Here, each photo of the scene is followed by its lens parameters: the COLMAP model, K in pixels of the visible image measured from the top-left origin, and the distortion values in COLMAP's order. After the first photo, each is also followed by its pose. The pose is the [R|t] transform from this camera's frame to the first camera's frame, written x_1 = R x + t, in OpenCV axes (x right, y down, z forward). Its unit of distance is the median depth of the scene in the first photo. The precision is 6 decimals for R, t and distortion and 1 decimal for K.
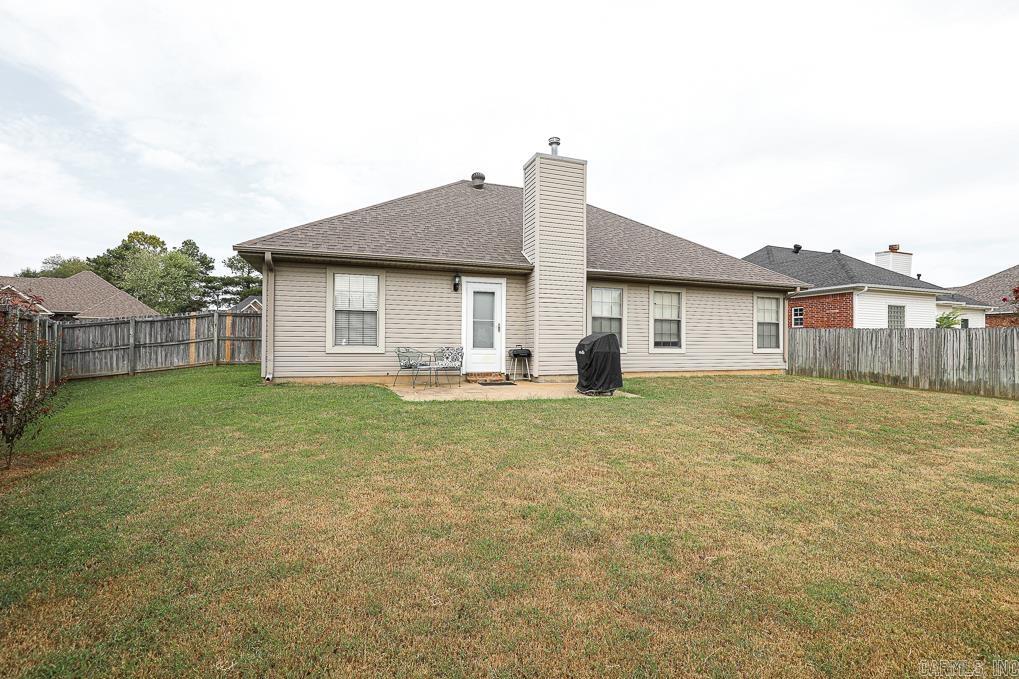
lens RADIAL K [[467.8, 0, 514.8], [0, 467.8, 334.3], [0, 0, 1]] dist [-0.024601, 0.002324]
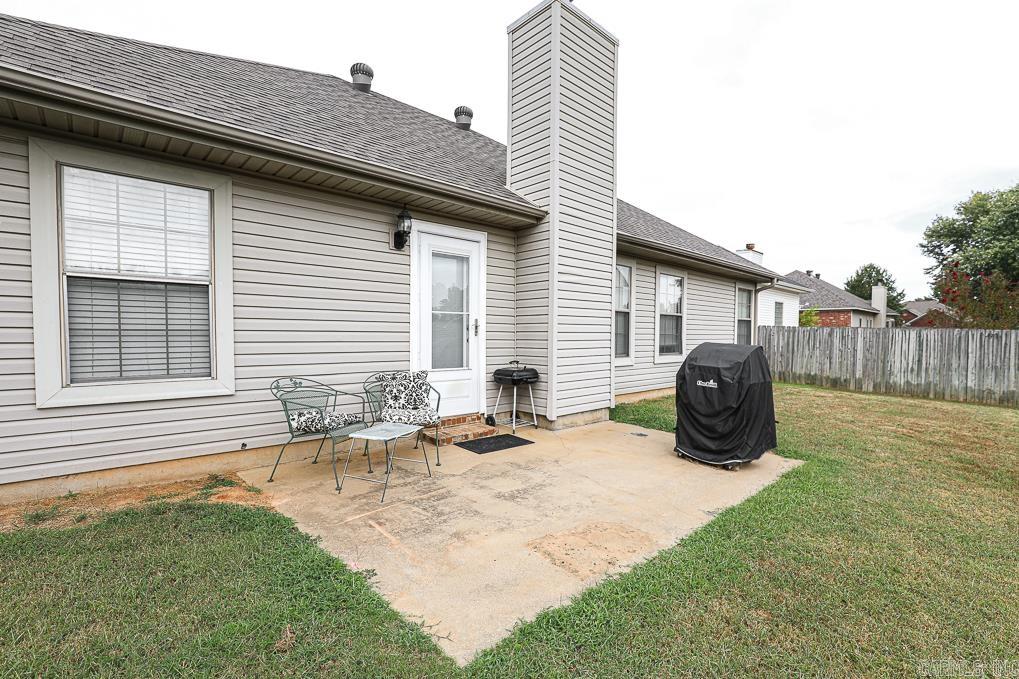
lens RADIAL K [[467.8, 0, 513.3], [0, 467.8, 346.5], [0, 0, 1]] dist [-0.024601, 0.002324]
pose [[0.918841, -0.011265, 0.394467, -0.181369], [-0.009300, 0.998697, 0.050185, -0.017743], [-0.394518, -0.049780, 0.917539, 0.464744]]
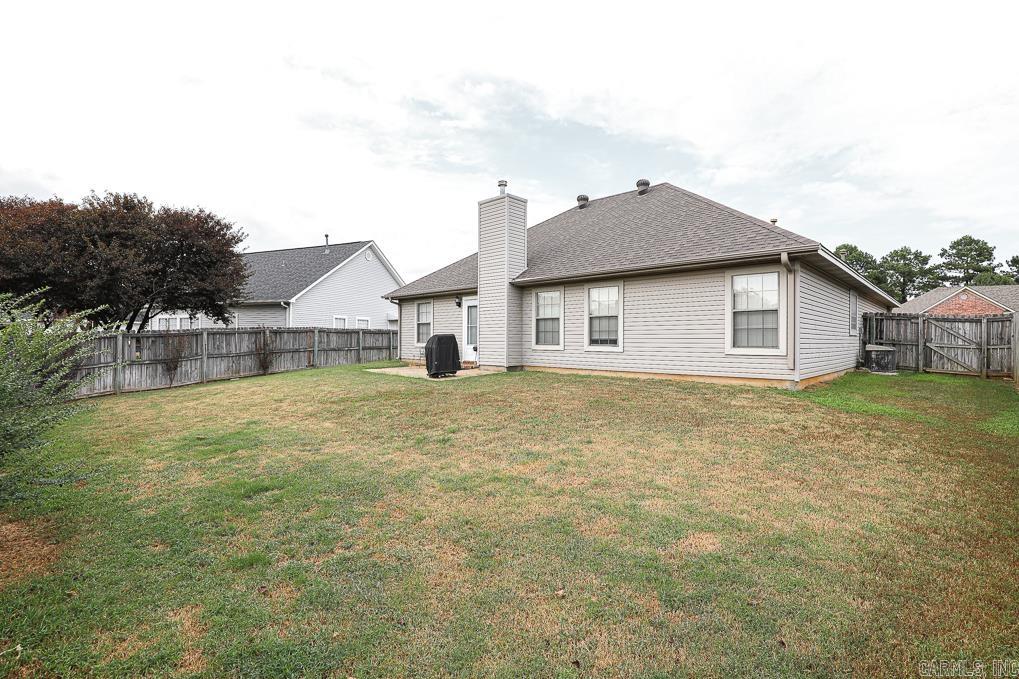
lens RADIAL K [[467.8, 0, 502.5], [0, 467.8, 338.9], [0, 0, 1]] dist [-0.024601, 0.002324]
pose [[0.416665, -0.008184, -0.909023, 1.169864], [0.013585, 0.999904, -0.002776, 0.015564], [0.908959, -0.011193, 0.416736, 0.431026]]
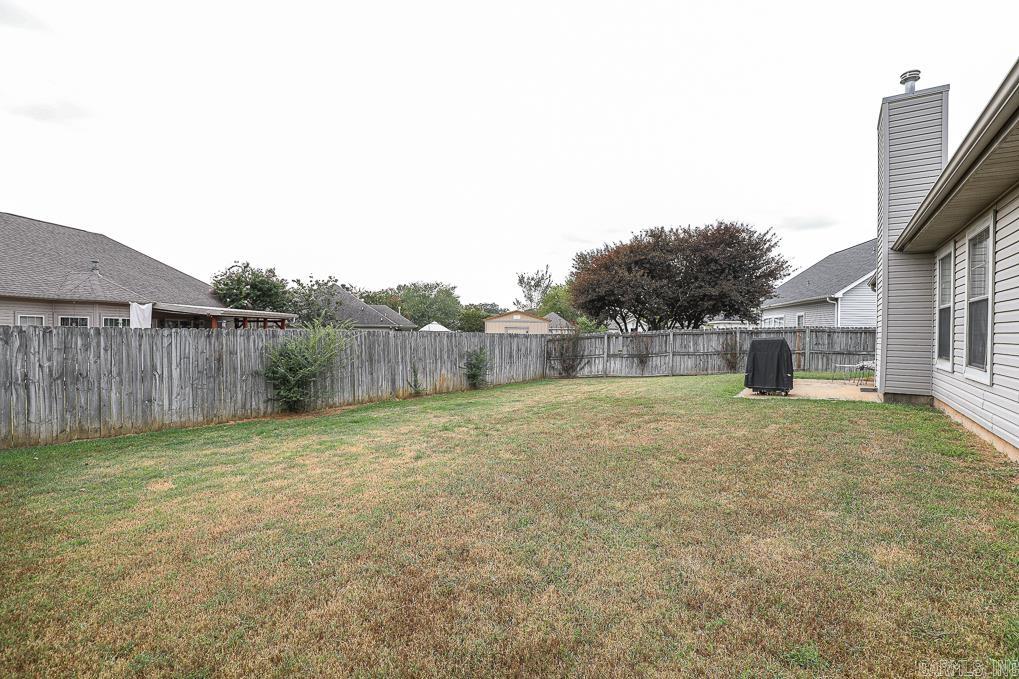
lens RADIAL K [[467.8, 0, 525.6], [0, 467.8, 347.6], [0, 0, 1]] dist [-0.024601, 0.002324]
pose [[-0.809128, 0.005218, -0.587610, 0.948441], [-0.005294, 0.999855, 0.016169, 0.007866], [0.587609, 0.016194, -0.808983, 1.145395]]
